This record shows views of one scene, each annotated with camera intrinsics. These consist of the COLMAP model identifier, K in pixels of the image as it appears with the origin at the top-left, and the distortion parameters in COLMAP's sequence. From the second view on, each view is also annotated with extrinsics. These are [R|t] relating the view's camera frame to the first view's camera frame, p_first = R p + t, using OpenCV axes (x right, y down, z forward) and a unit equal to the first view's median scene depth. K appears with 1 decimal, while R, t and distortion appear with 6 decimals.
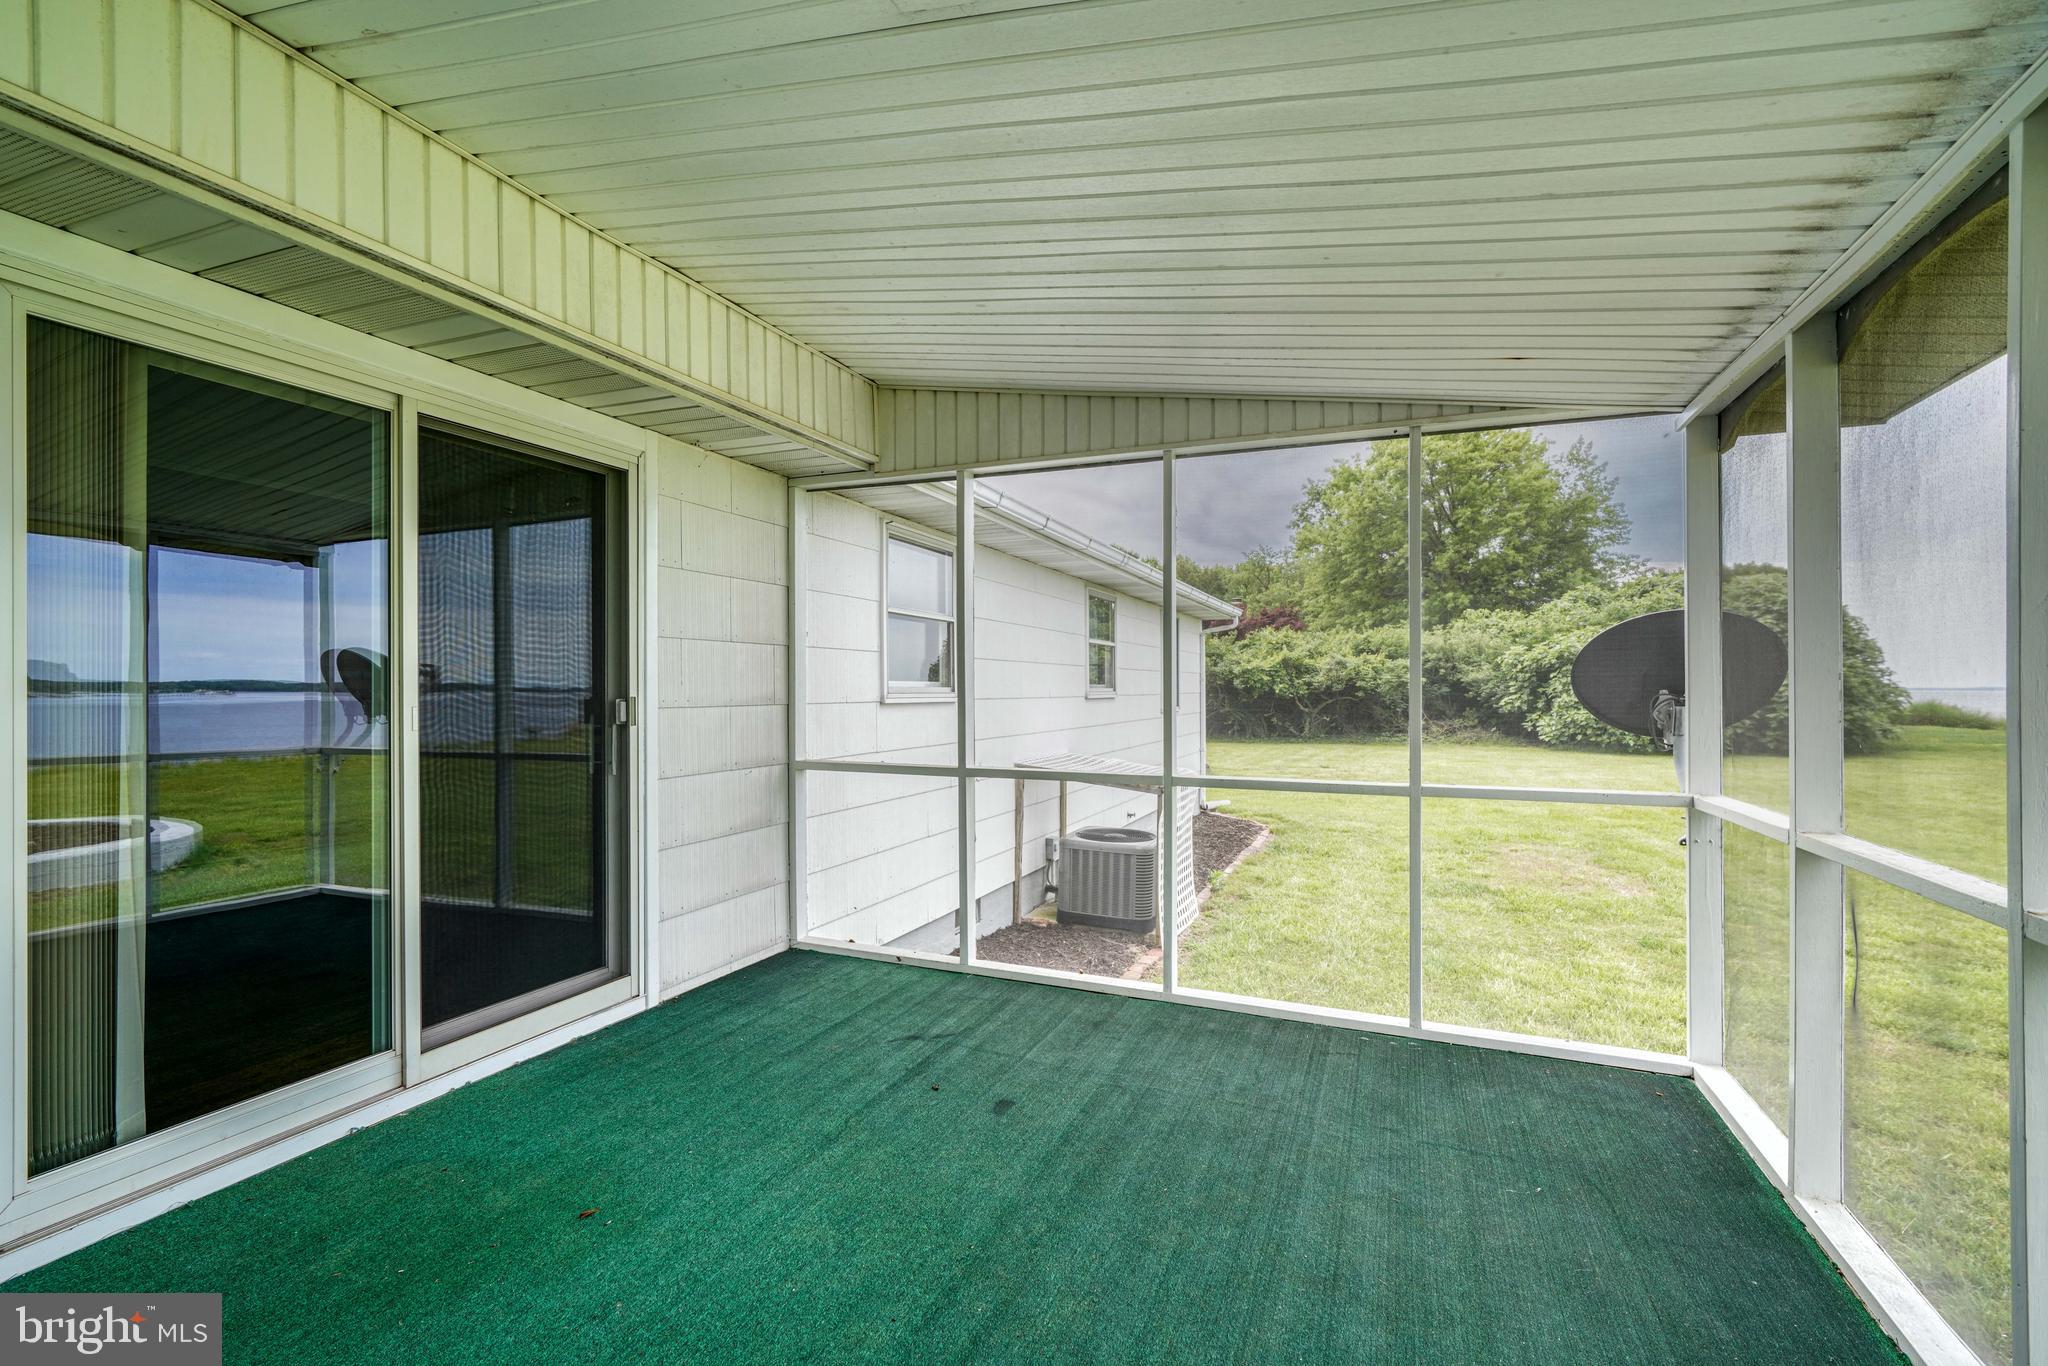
lens RADIAL K [[932.3, 0, 1024.0], [0, 932.3, 683.0], [0, 0, 1]] dist [0.002082, 0.000949]
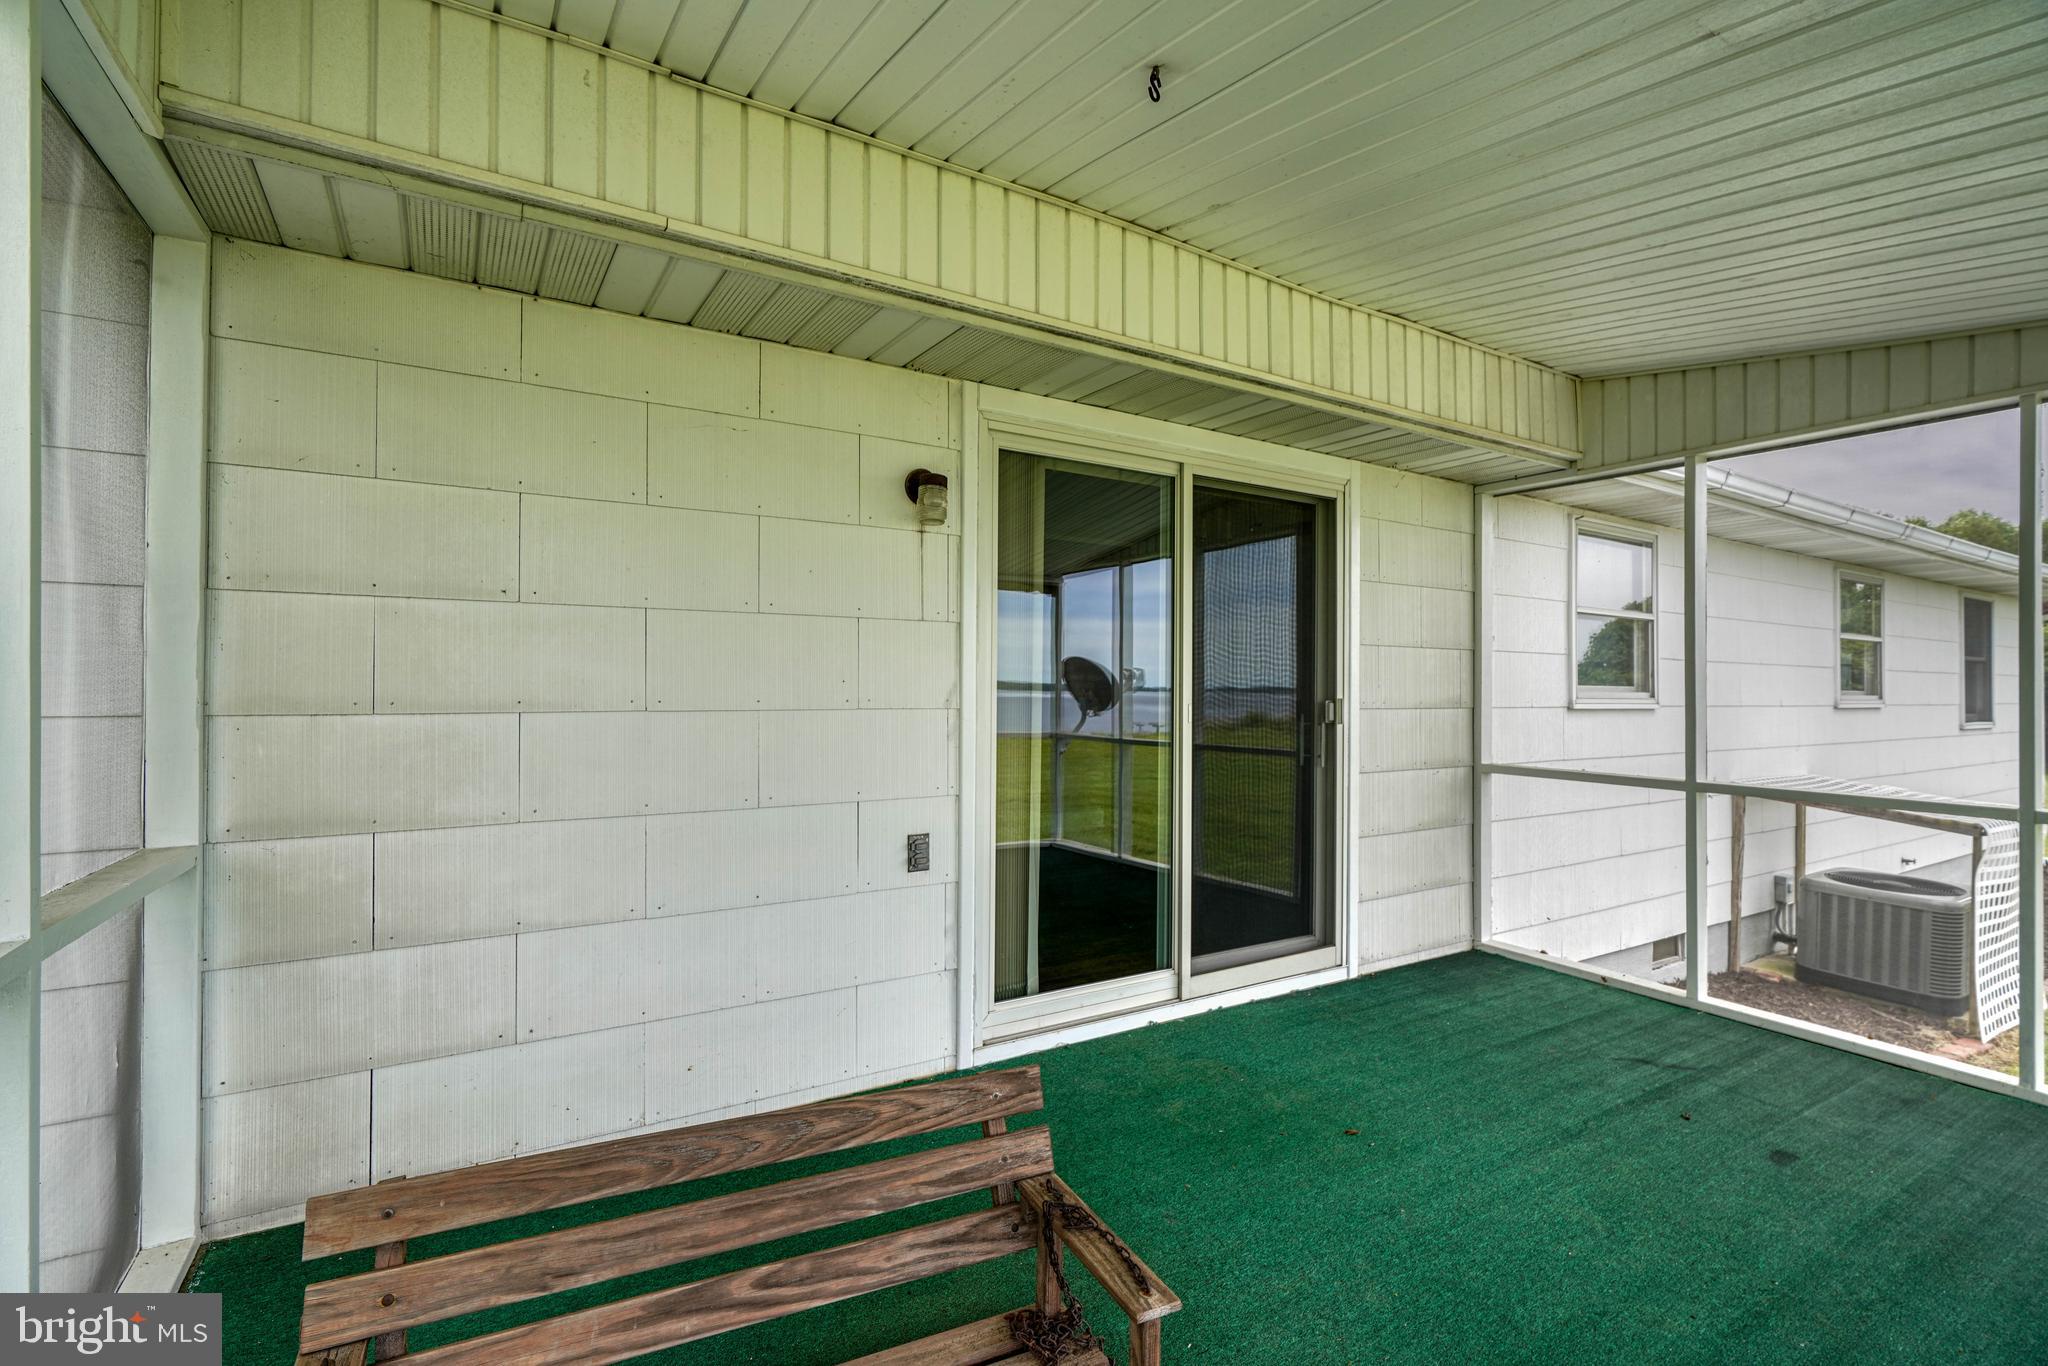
lens RADIAL K [[928.6, 0, 1023.3], [0, 928.6, 677.1], [0, 0, 1]] dist [-0.001011, 0.005080]
pose [[0.810872, 0.001029, -0.585223, -0.071176], [-0.006204, 0.999957, -0.006838, -0.000906], [0.585191, 0.009175, 0.810844, -0.131384]]
